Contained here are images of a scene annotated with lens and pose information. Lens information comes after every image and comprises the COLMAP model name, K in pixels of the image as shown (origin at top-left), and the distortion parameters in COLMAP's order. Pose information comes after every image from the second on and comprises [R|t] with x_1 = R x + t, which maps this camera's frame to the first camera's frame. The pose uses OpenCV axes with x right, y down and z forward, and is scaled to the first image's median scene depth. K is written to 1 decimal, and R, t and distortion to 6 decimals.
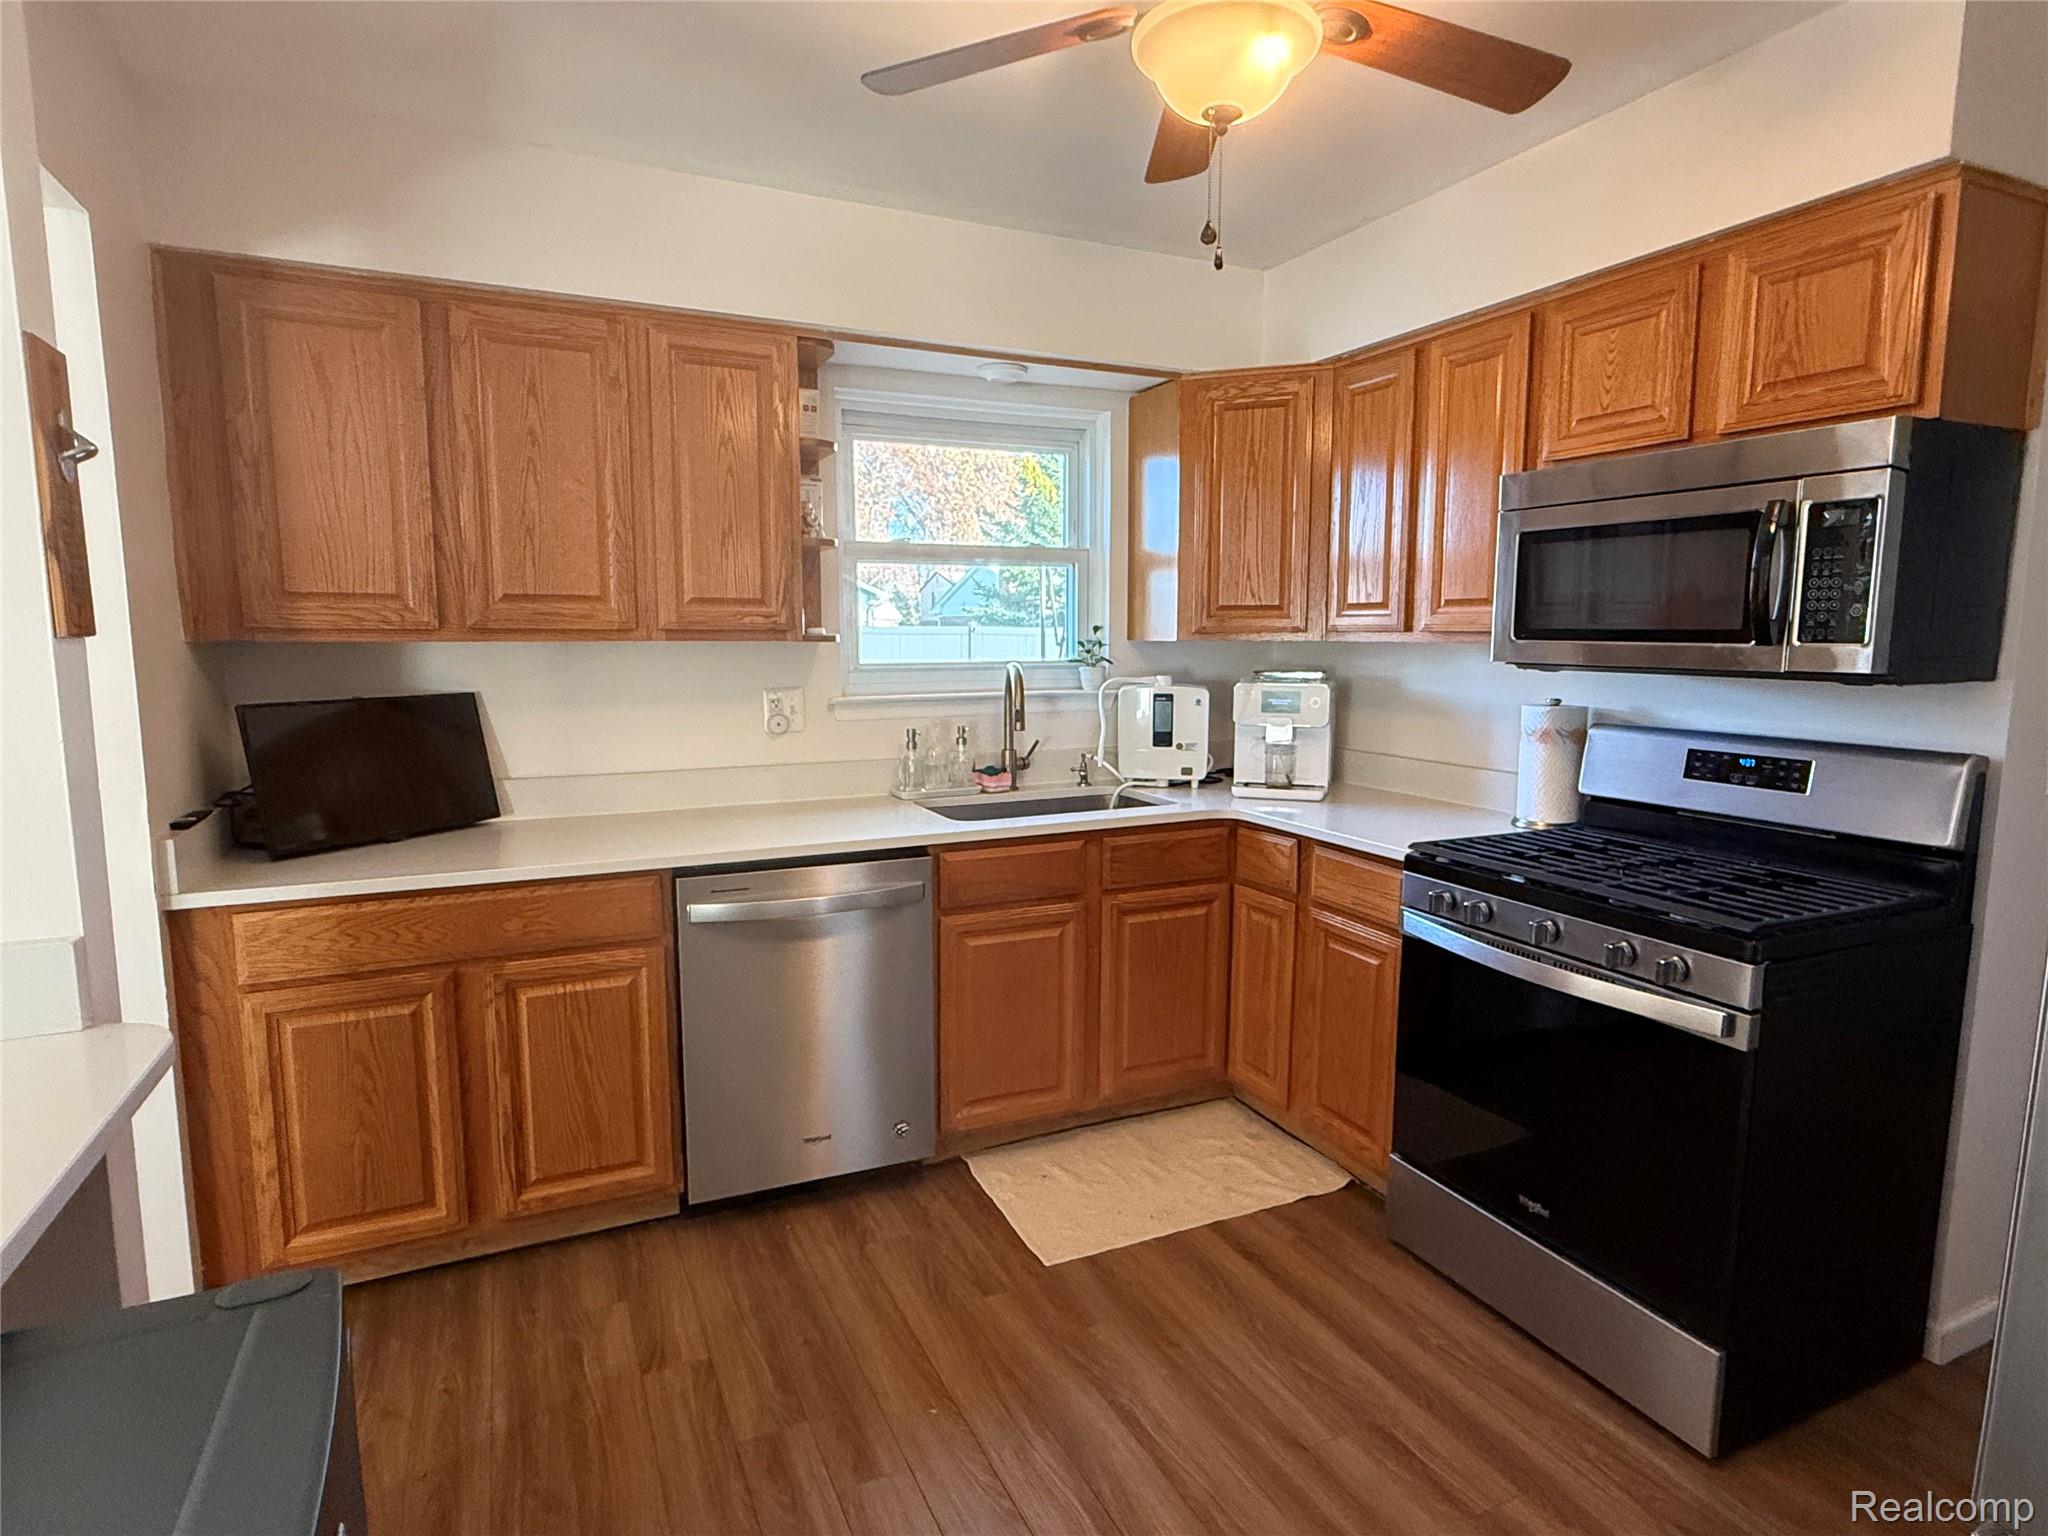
lens RADIAL K [[1104.5, 0, 1018.7], [0, 1104.5, 765.1], [0, 0, 1]] dist [0.001290, 0.001221]
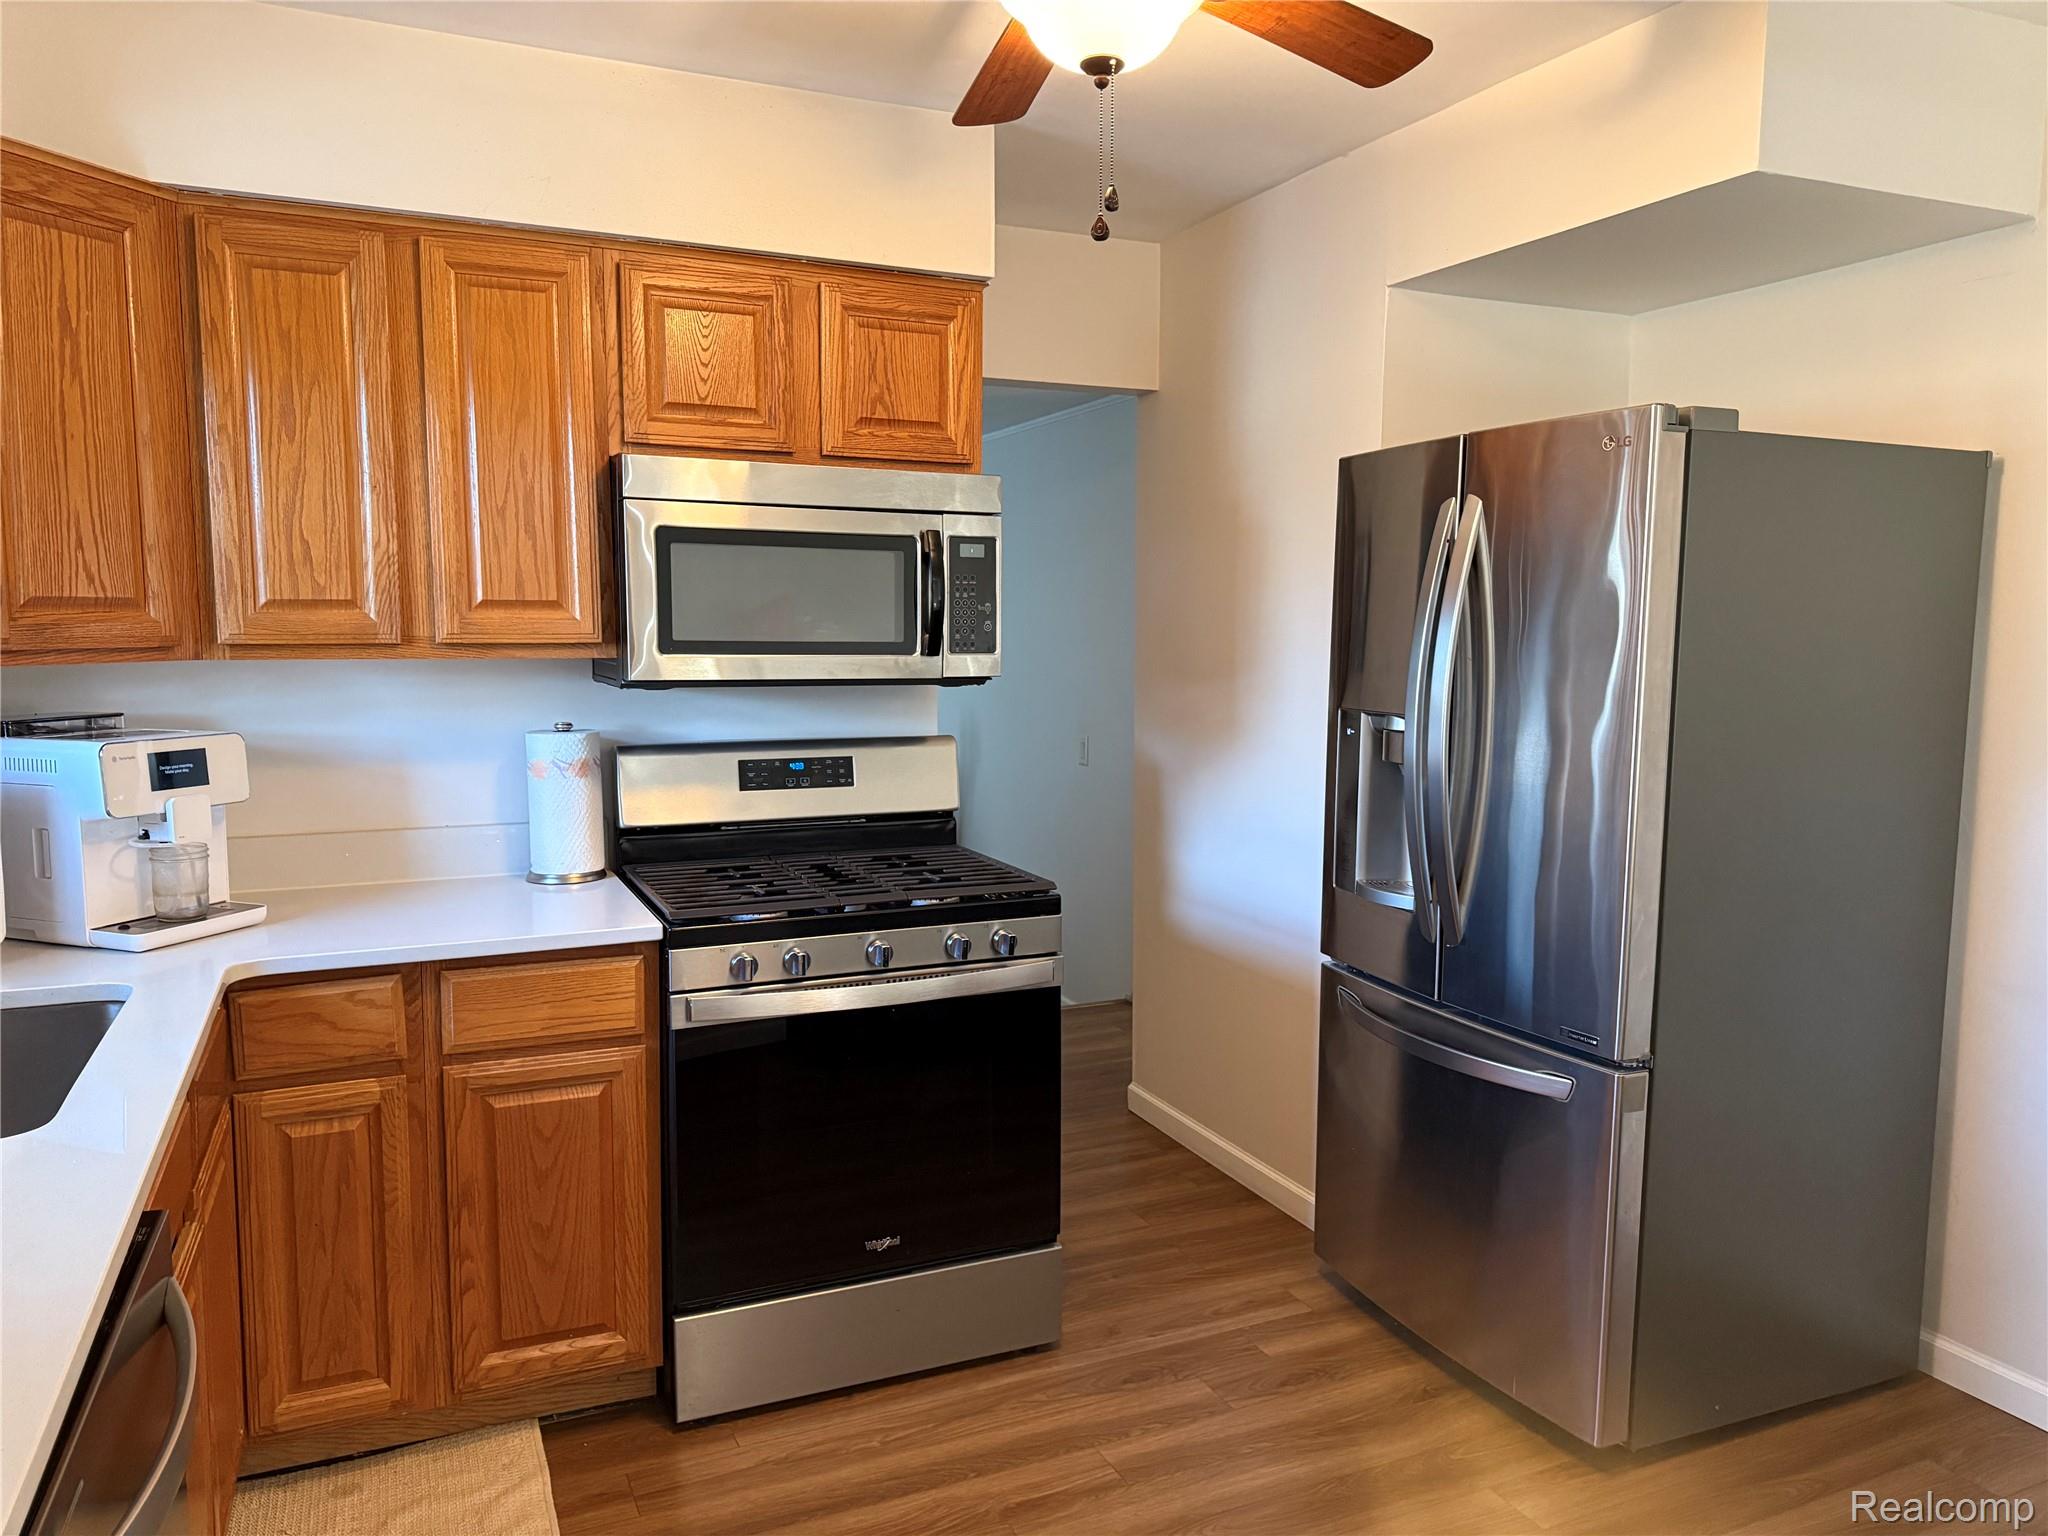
lens RADIAL K [[1428.0, 0, 1031.4], [0, 1428.0, 768.1], [0, 0, 1]] dist [0.100523, -0.137899]
pose [[0.005749, -0.105626, 0.994389, -0.572084], [0.115708, 0.987797, 0.104257, -0.096219], [-0.993267, 0.114459, 0.017901, 0.625445]]
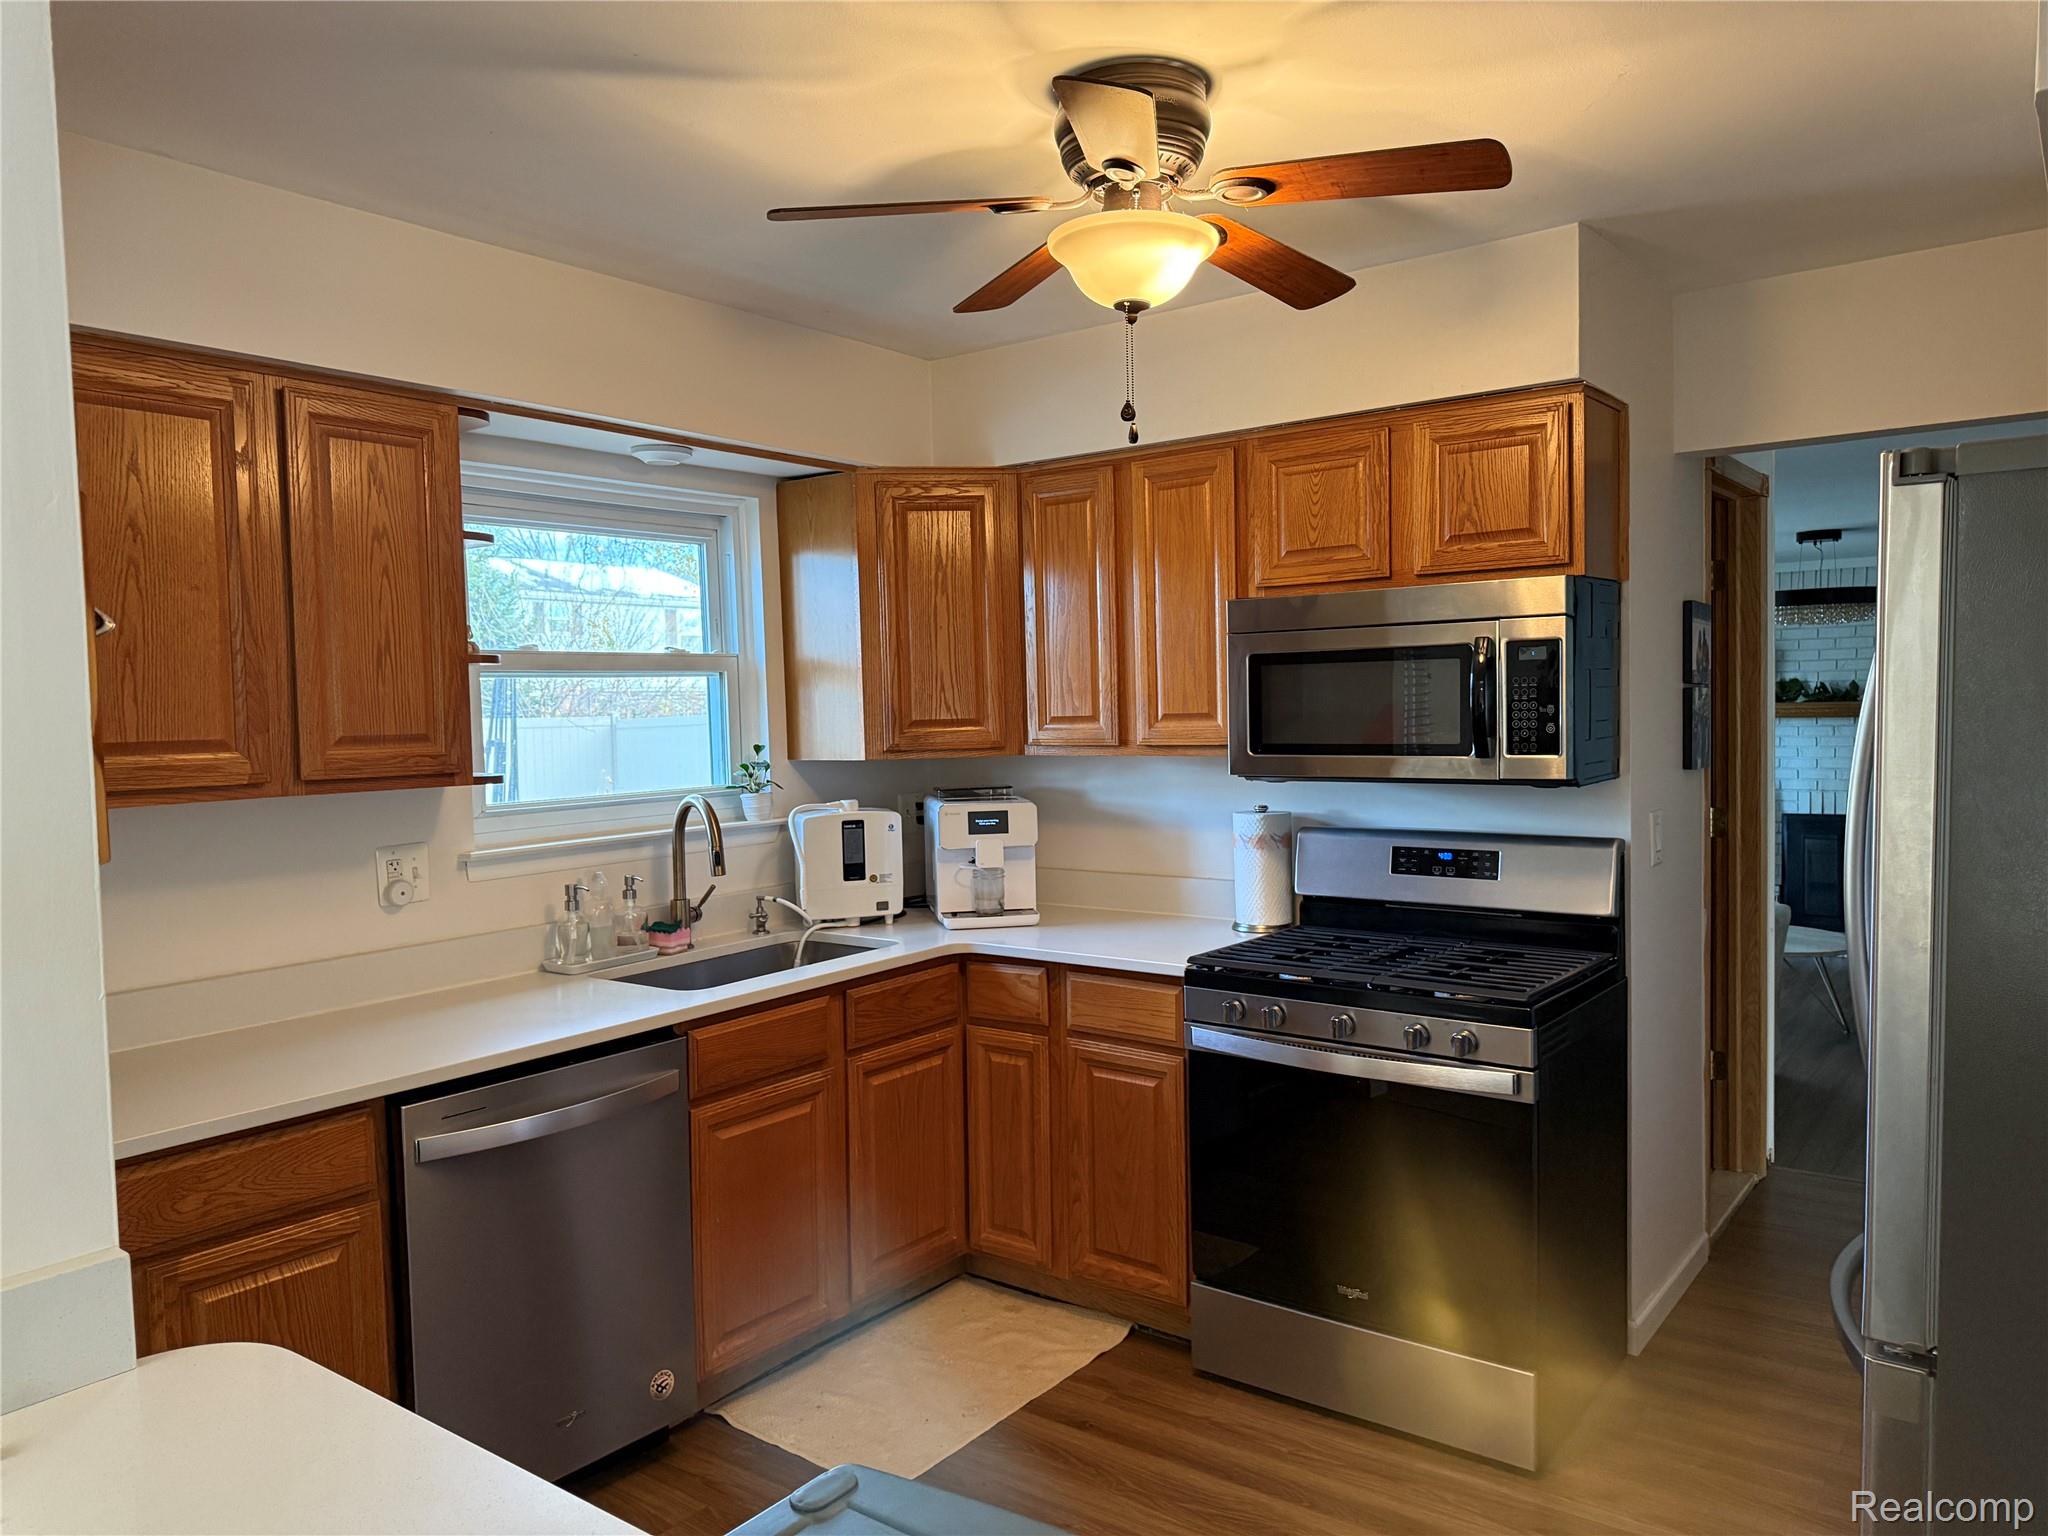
lens RADIAL K [[1453.7, 0, 1024.0], [0, 1453.7, 768.0], [0, 0, 1]] dist [0.162599, -0.289367]
pose [[0.881813, -0.043609, 0.469579, -0.351558], [0.081102, 0.994904, -0.059904, -0.030238], [-0.464573, 0.090908, 0.880856, -0.111490]]
